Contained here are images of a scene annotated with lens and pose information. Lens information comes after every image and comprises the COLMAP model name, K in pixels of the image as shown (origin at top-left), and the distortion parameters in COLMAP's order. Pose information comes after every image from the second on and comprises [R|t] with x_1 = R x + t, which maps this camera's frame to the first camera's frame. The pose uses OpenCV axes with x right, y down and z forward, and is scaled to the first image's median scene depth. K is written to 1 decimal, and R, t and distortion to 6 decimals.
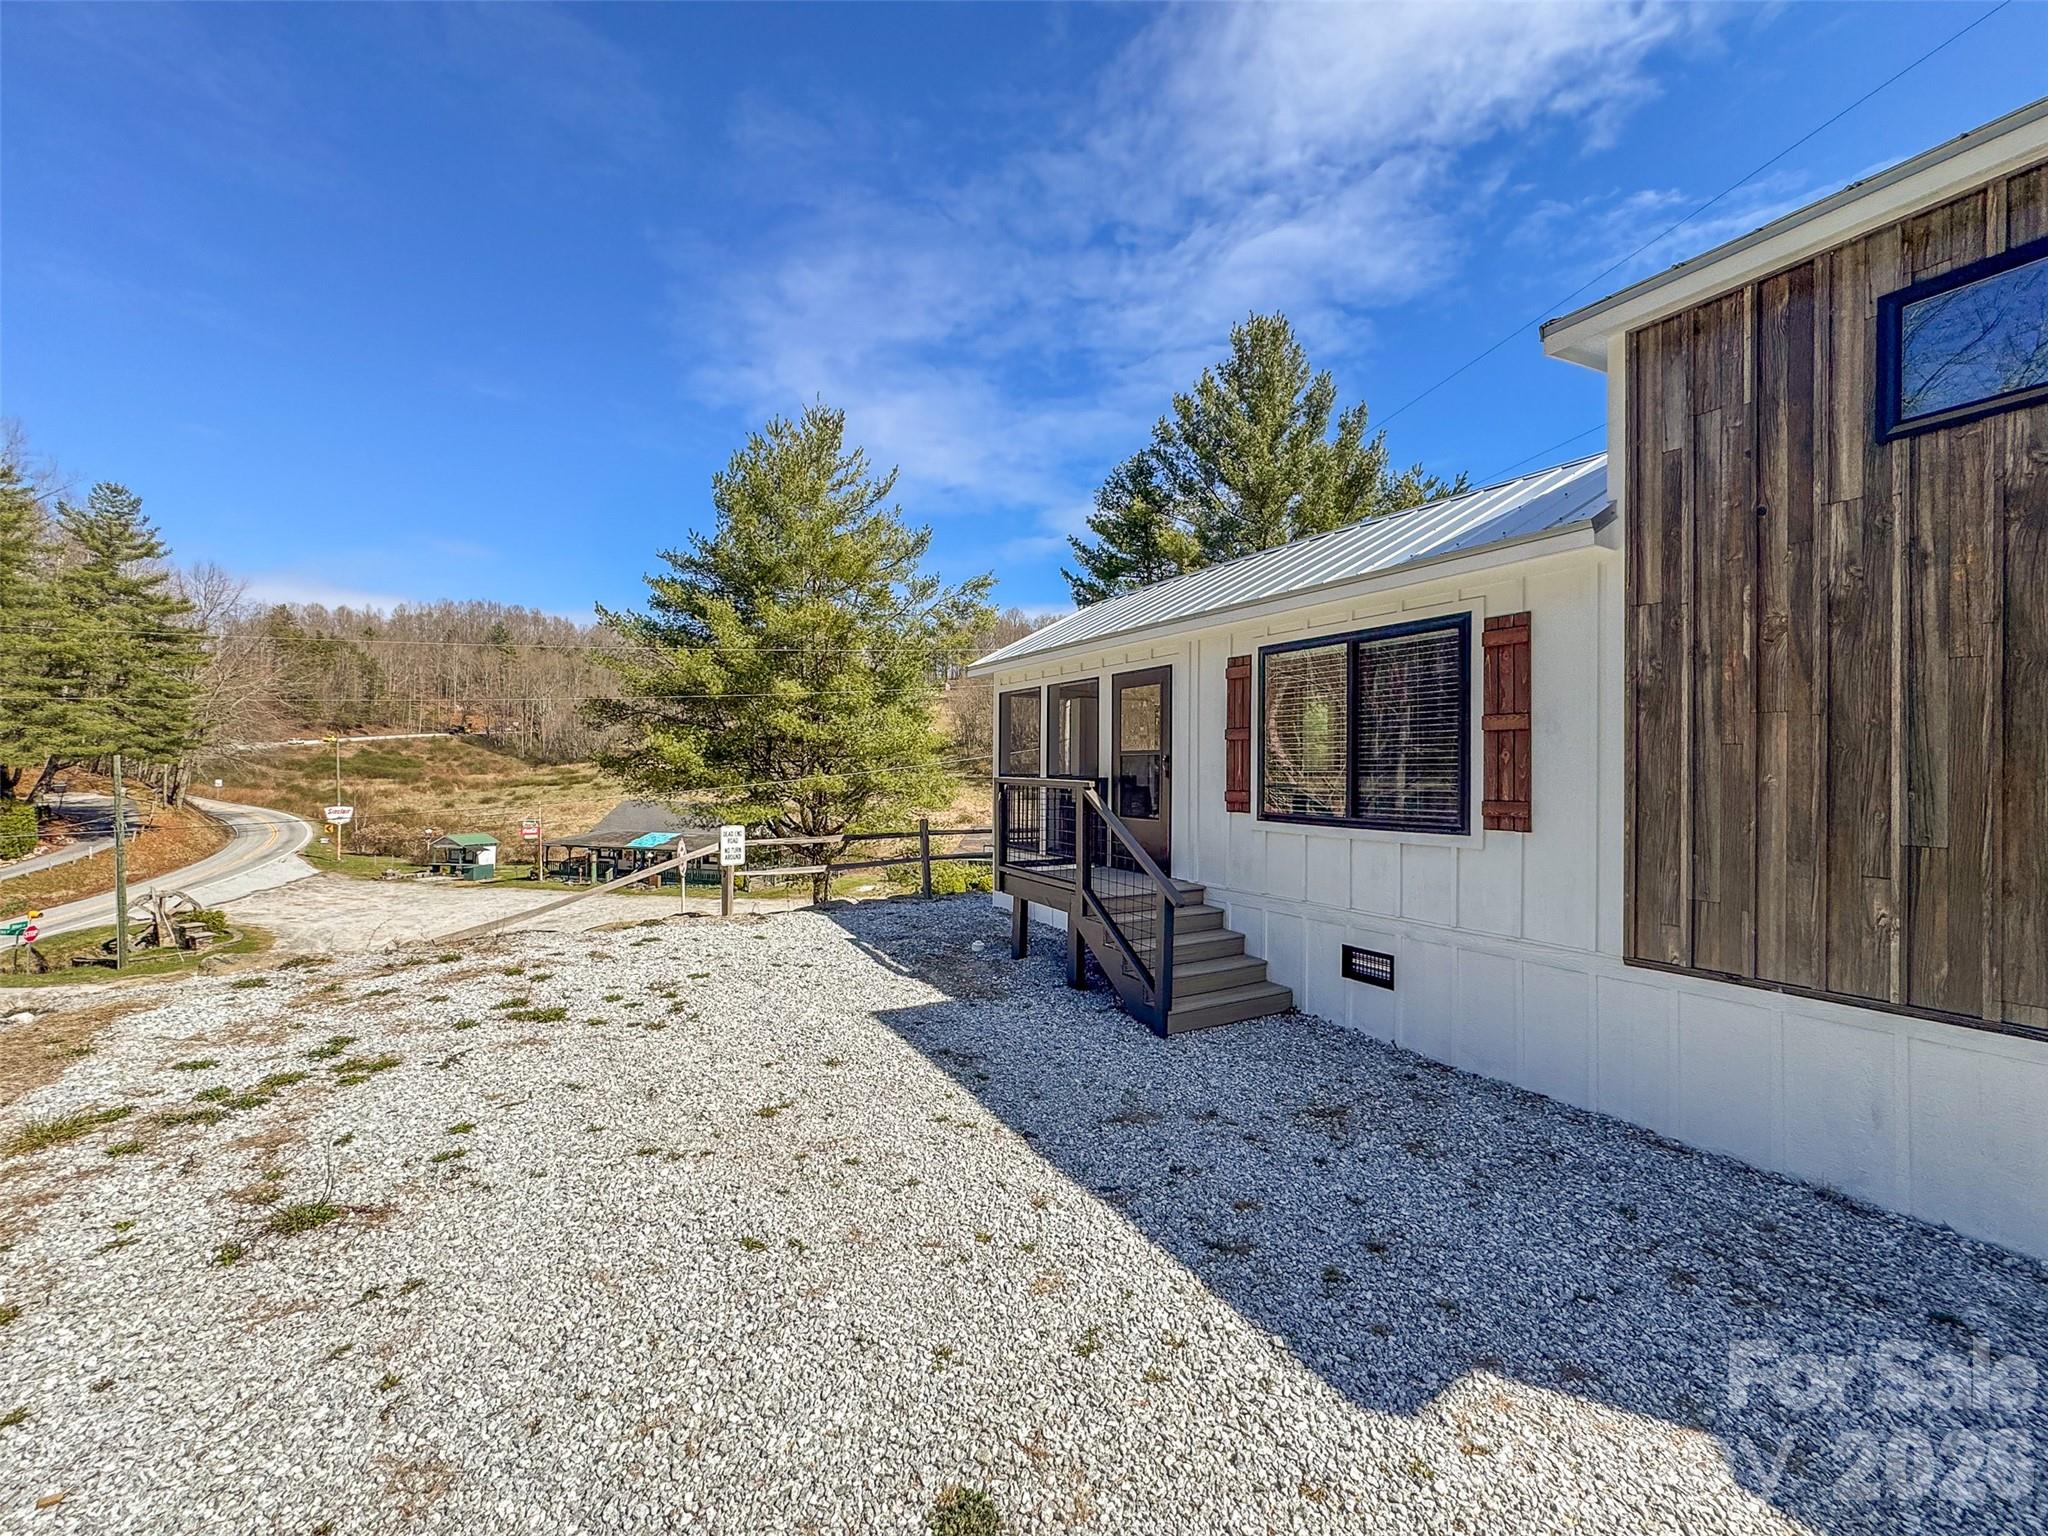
lens RADIAL K [[872.4, 0, 1024.0], [0, 872.4, 768.0], [0, 0, 1]] dist [-0.048797, 0.027446]
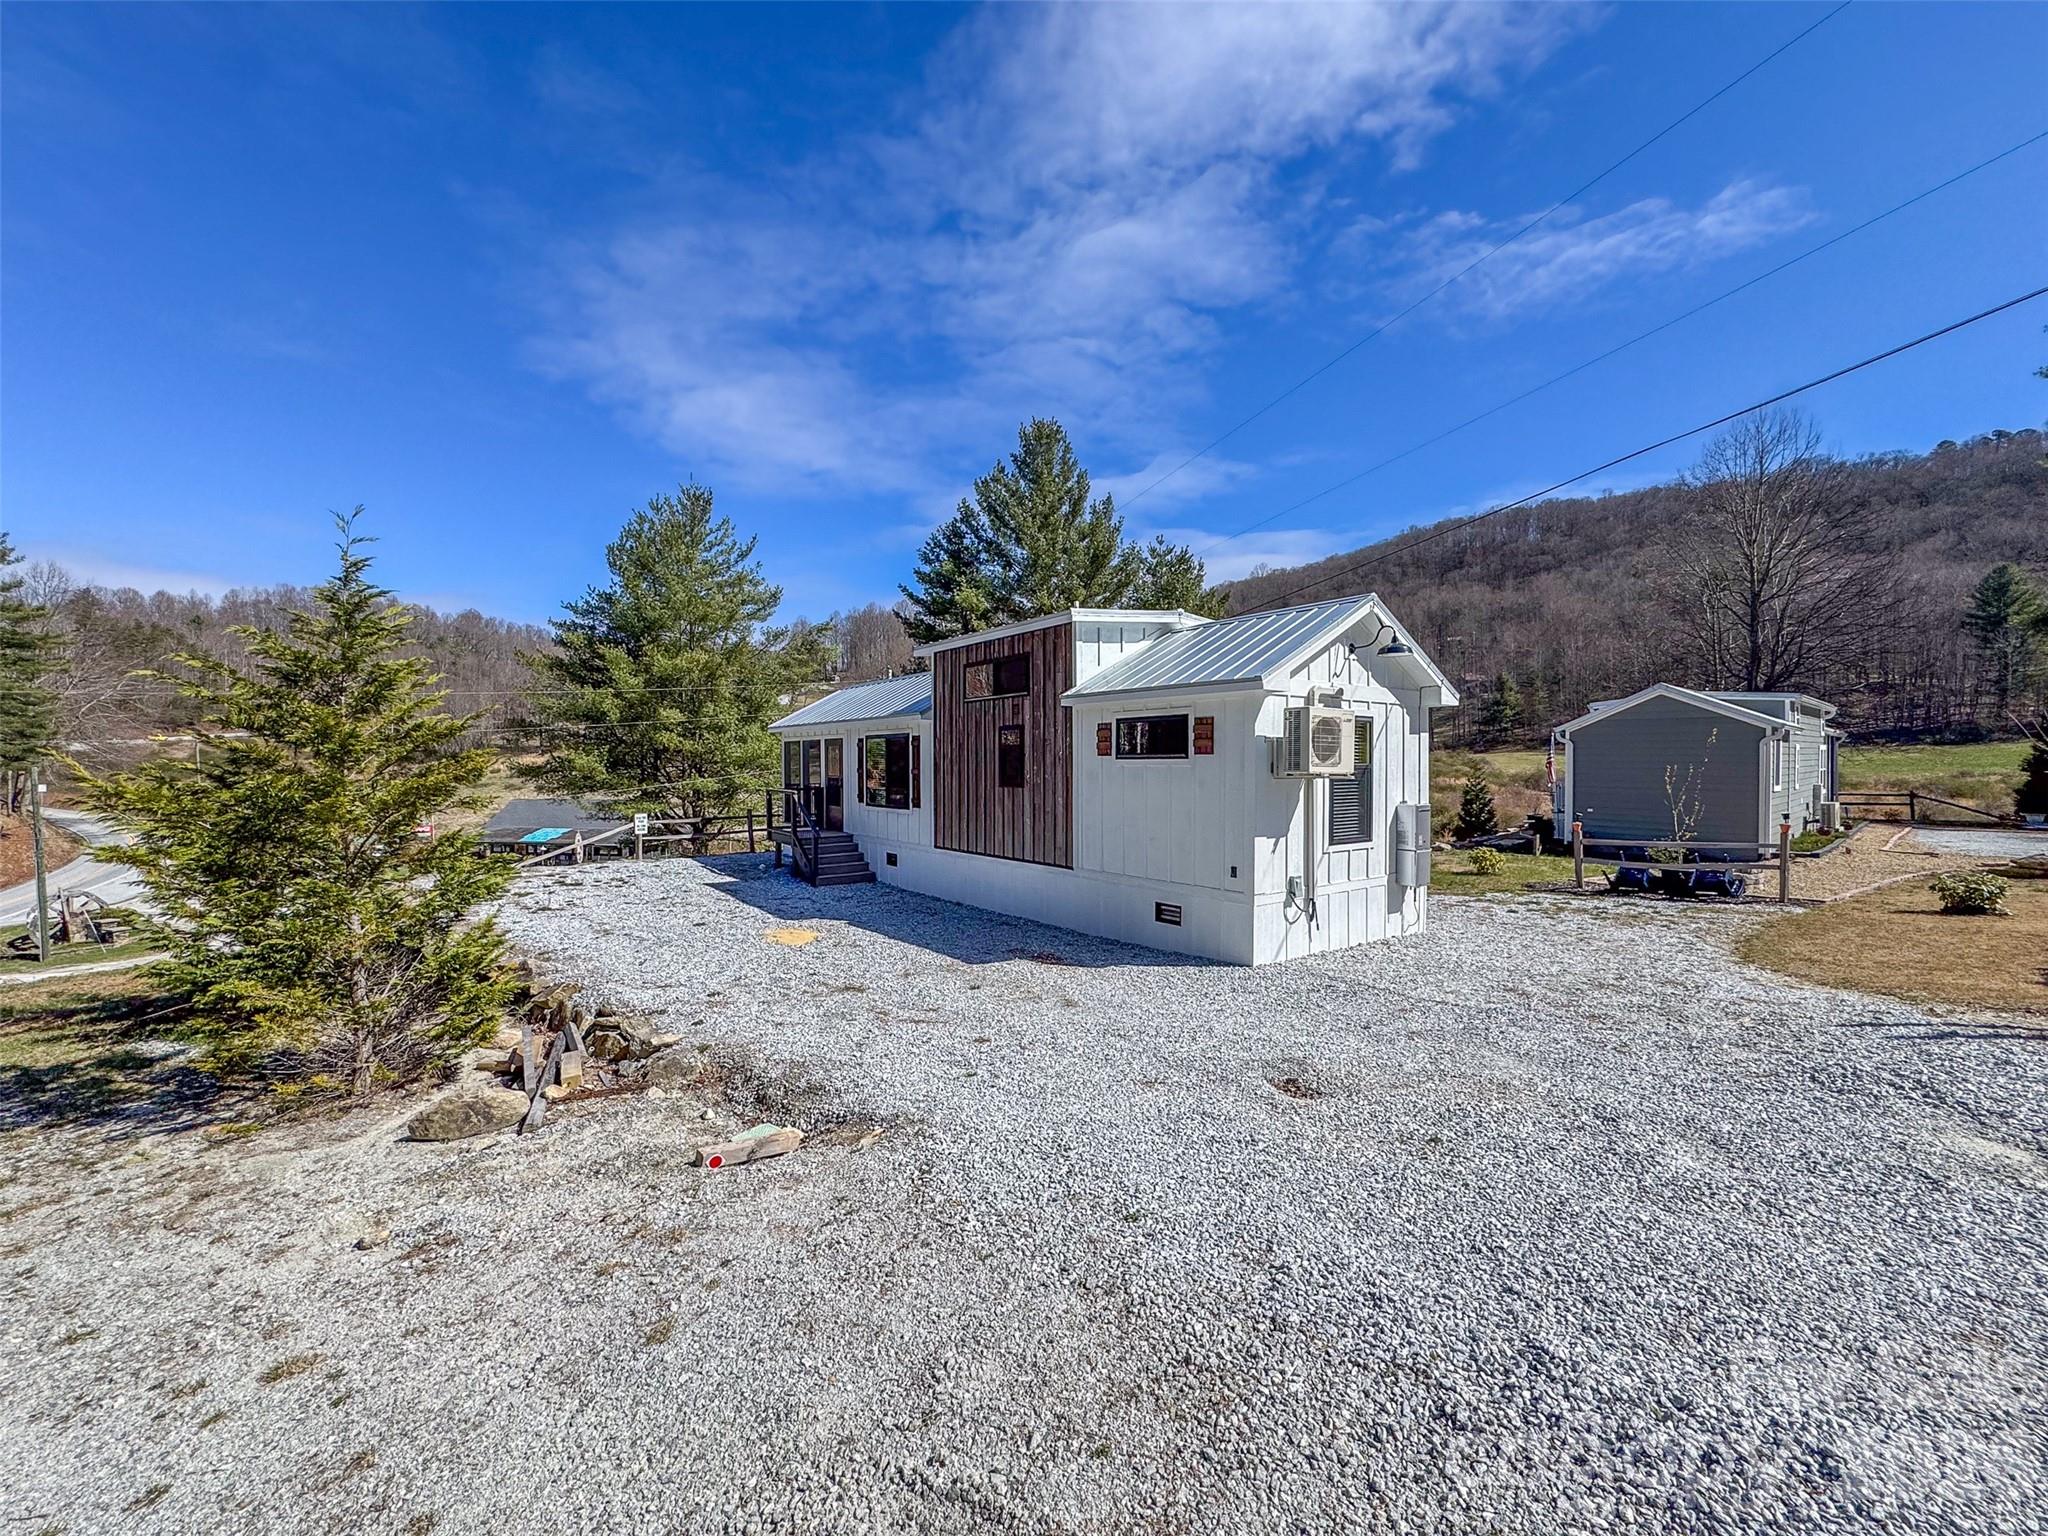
lens RADIAL K [[872.4, 0, 1024.0], [0, 872.4, 768.0], [0, 0, 1]] dist [-0.048797, 0.027446]
pose [[0.992823, -0.013601, 0.118821, 0.094112], [0.012211, 0.999848, 0.012417, -0.016071], [-0.118972, -0.010877, 0.992838, -0.334953]]
